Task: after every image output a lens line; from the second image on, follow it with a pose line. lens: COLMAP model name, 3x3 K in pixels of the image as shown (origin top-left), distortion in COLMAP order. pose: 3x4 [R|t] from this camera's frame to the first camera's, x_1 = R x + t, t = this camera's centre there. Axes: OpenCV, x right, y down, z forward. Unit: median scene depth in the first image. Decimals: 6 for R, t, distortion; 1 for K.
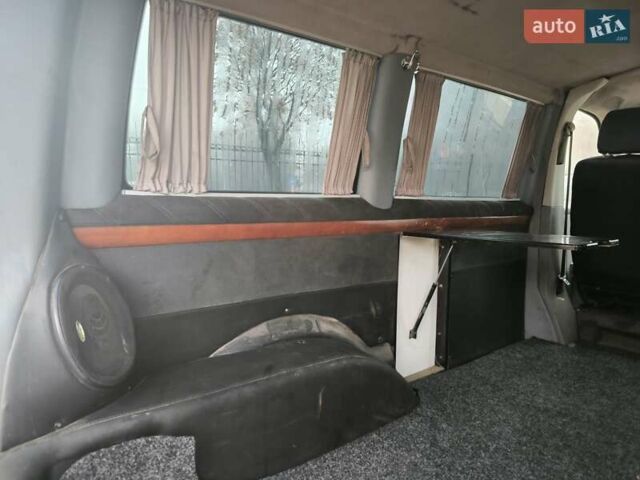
lens RADIAL K [[442.1, 0, 320.4], [0, 442.1, 239.9], [0, 0, 1]] dist [0.028461, -0.009434]
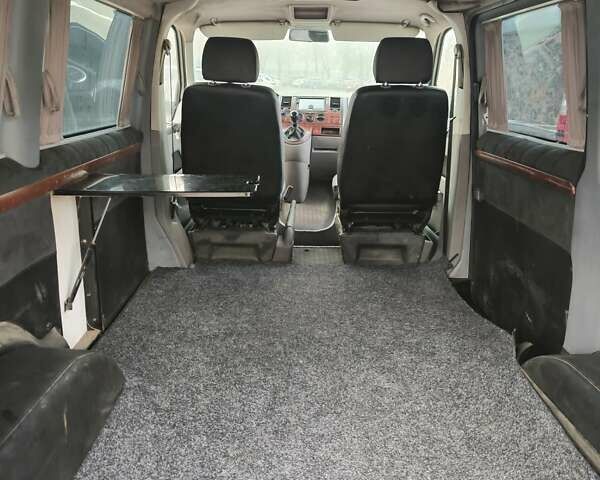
lens RADIAL K [[550.4, 0, 301.0], [0, 550.4, 239.9], [0, 0, 1]] dist [0.020770, 0.000000]
pose [[0.625478, -0.215446, 0.749907, -0.258314], [0.064311, 0.972086, 0.225637, -0.109729], [-0.777587, -0.092904, 0.621874, 0.016248]]
